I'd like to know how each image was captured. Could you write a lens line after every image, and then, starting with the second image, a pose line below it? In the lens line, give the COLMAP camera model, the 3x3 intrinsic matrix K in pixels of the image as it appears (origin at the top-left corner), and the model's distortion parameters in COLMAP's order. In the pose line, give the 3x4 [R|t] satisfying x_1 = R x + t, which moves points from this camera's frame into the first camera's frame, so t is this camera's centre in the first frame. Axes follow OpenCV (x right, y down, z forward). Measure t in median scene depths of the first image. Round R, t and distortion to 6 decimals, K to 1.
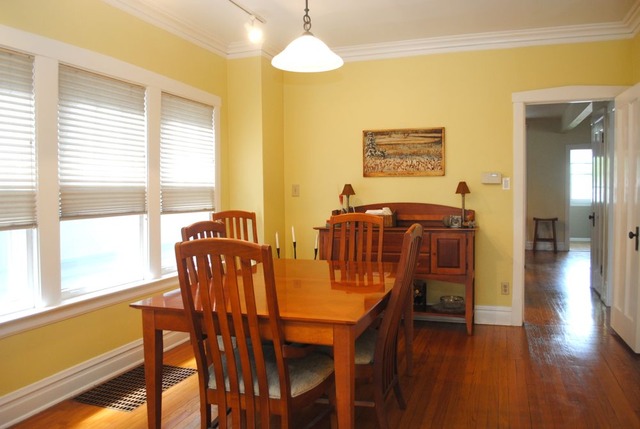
lens RADIAL K [[502.6, 0, 320.0], [0, 502.6, 214.5], [0, 0, 1]] dist [-0.091287, -0.002646]
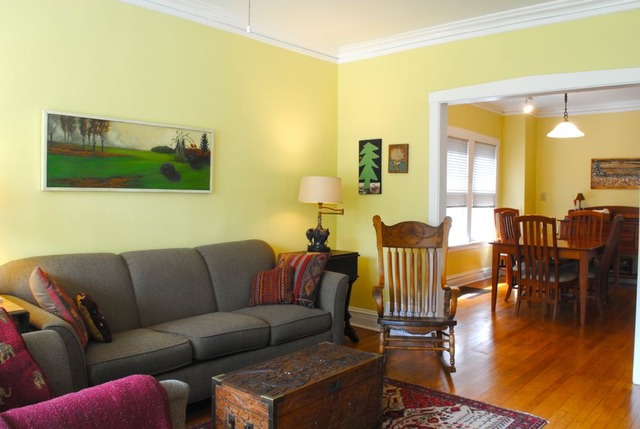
lens RADIAL K [[502.6, 0, 320.0], [0, 502.6, 214.5], [0, 0, 1]] dist [-0.091287, -0.002646]
pose [[0.918586, 0.035793, -0.393597, -0.090527], [-0.037465, 0.999292, 0.003437, 0.032388], [0.393441, 0.011589, 0.919277, -0.756733]]
